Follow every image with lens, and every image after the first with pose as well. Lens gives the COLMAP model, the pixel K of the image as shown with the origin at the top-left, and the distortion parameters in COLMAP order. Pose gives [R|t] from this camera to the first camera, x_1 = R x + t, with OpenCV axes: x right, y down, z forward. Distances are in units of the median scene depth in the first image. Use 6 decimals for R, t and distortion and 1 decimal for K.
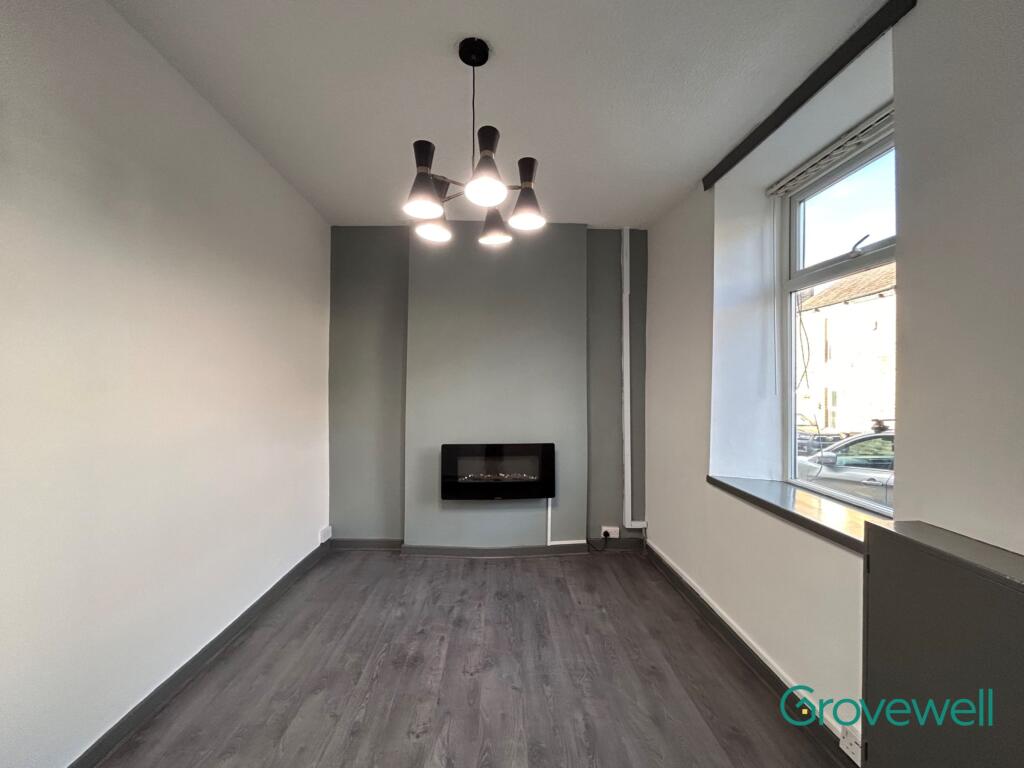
lens RADIAL K [[413.1, 0, 511.1], [0, 413.1, 383.0], [0, 0, 1]] dist [-0.001828, 0.001454]
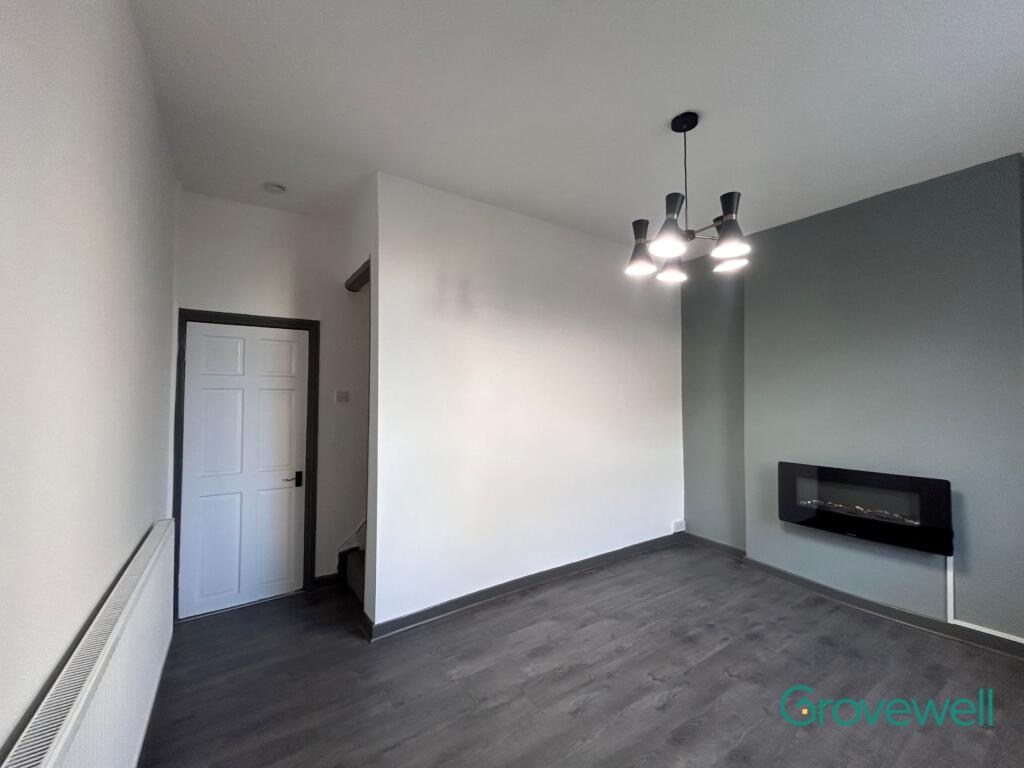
lens RADIAL K [[413.1, 0, 514.1], [0, 413.1, 389.0], [0, 0, 1]] dist [-0.001828, 0.001454]
pose [[0.532167, -0.019188, -0.846422, 0.386372], [0.012979, 0.999811, -0.014505, -0.015109], [0.846540, -0.003266, 0.532315, -0.024087]]
